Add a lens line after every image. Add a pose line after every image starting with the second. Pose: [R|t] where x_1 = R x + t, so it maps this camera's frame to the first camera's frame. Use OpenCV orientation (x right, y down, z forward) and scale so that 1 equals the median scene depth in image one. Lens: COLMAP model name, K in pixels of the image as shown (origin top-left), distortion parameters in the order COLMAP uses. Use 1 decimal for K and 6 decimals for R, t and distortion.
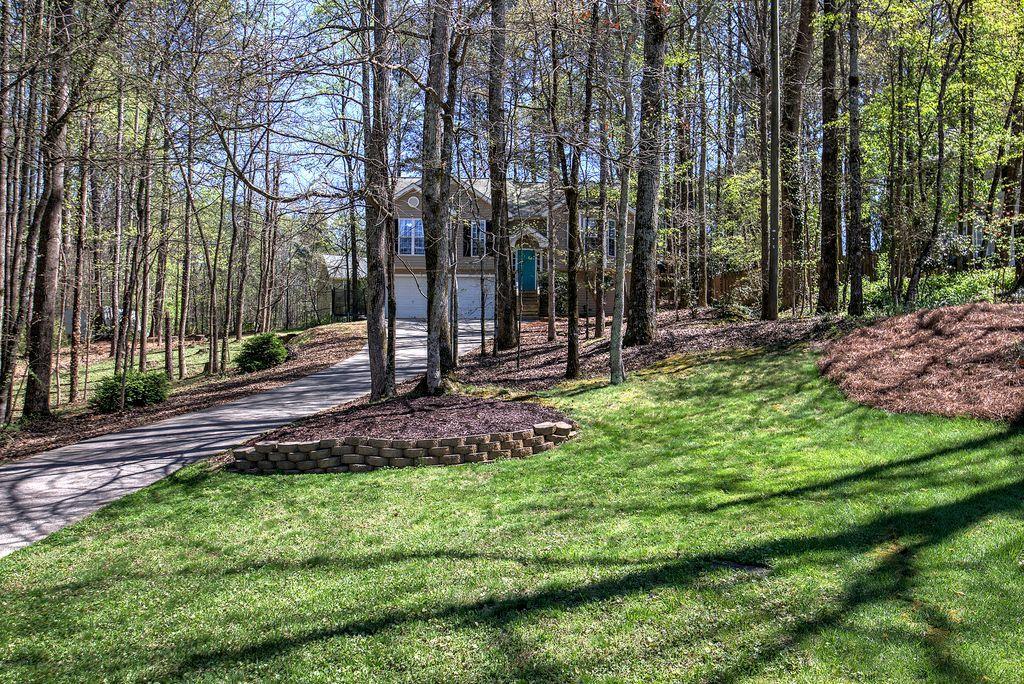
lens RADIAL K [[858.8, 0, 503.8], [0, 858.8, 333.8], [0, 0, 1]] dist [0.045240, -0.054994]
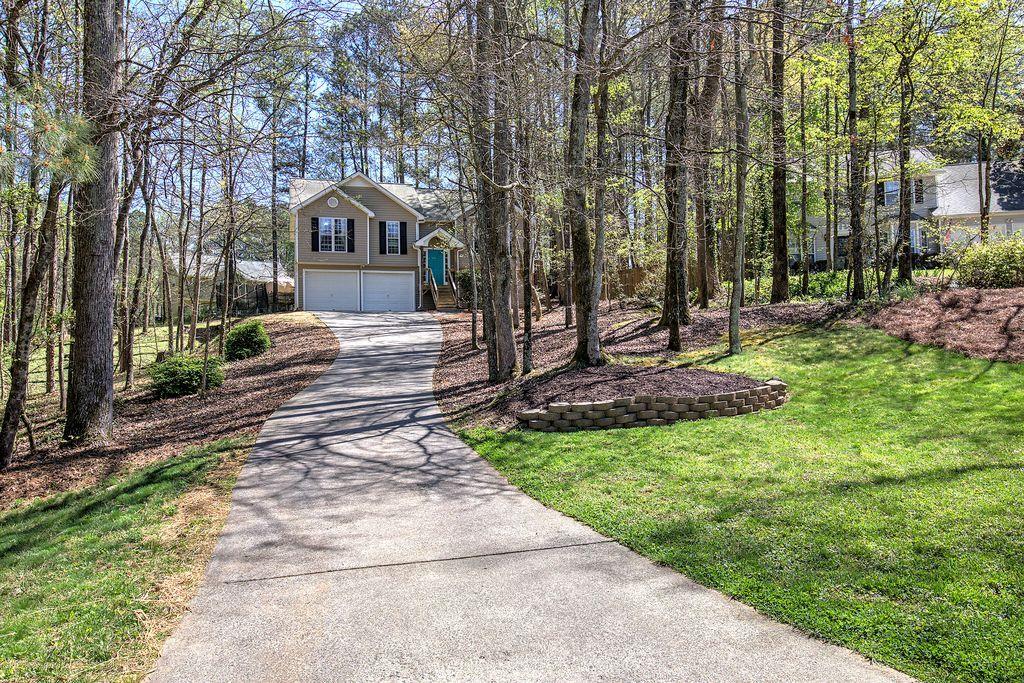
lens RADIAL K [[765.2, 0, 510.3], [0, 765.2, 336.4], [0, 0, 1]] dist [0.027158, -0.003513]
pose [[0.963008, -0.008529, 0.269338, -0.463736], [0.006494, 0.999943, 0.008446, 0.023427], [-0.269395, -0.006385, 0.963009, 0.050164]]
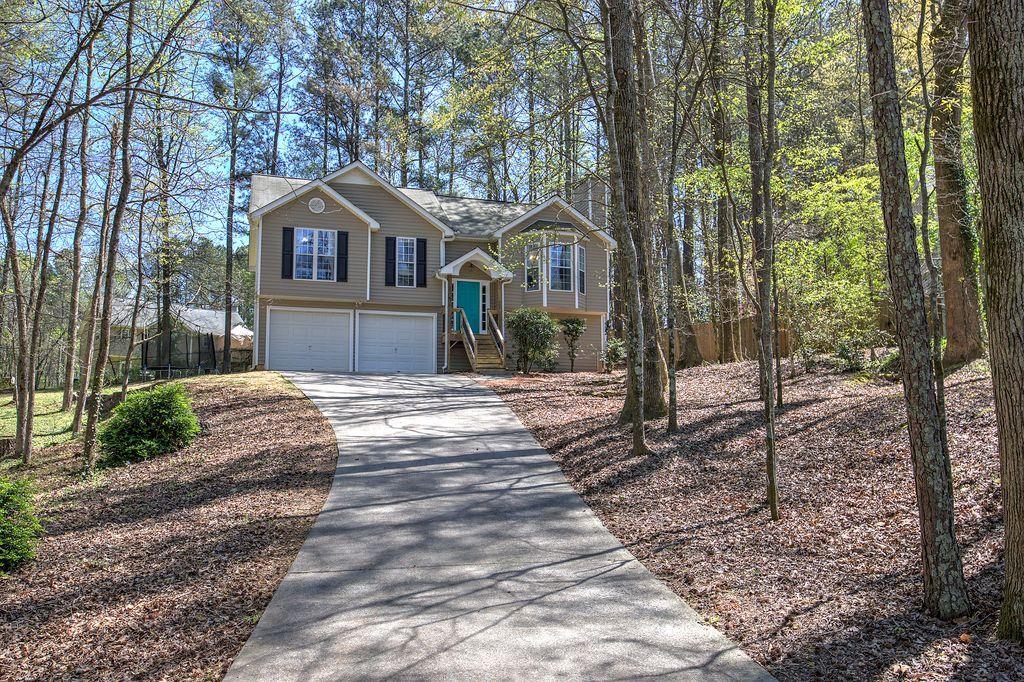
lens RADIAL K [[858.8, 0, 517.9], [0, 858.8, 339.7], [0, 0, 1]] dist [0.045240, -0.054994]
pose [[0.956726, 0.027072, 0.289729, -0.456536], [-0.007267, 0.997575, -0.069215, 0.012056], [-0.290900, 0.064114, 0.954603, 0.876895]]
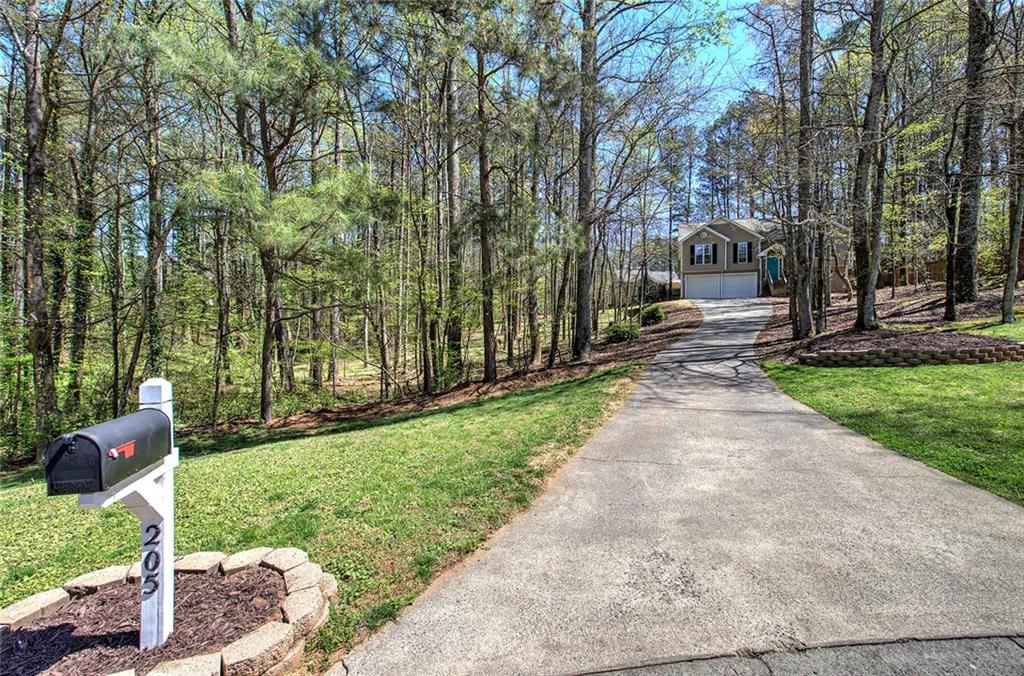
lens RADIAL K [[438.0, 0, 511.5], [0, 438.0, 332.9], [0, 0, 1]] dist [0.000688, 0.000083]
pose [[0.929418, -0.002116, -0.369023, -0.435023], [0.019332, 0.998890, 0.042962, 0.024457], [0.368522, -0.047064, 0.928427, -0.115374]]
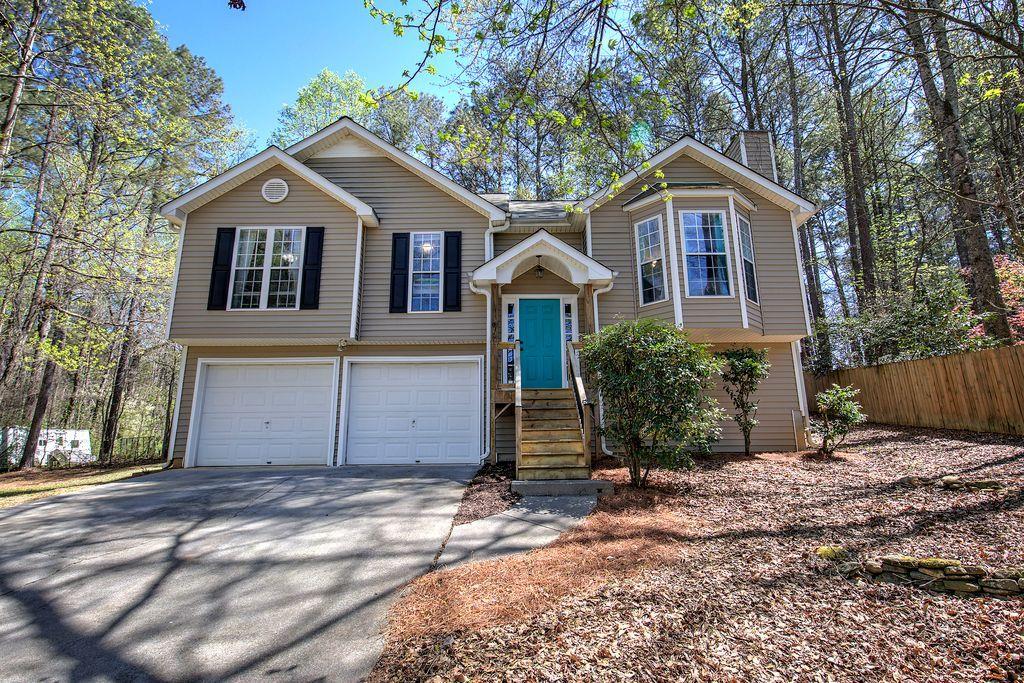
lens RADIAL K [[496.6, 0, 520.0], [0, 496.6, 343.4], [0, 0, 1]] dist [0.000713, 0.000075]
pose [[0.999813, -0.018002, -0.007008, 0.056055], [0.016641, 0.986831, -0.160898, -0.108683], [0.009812, 0.160752, 0.986946, 2.356409]]
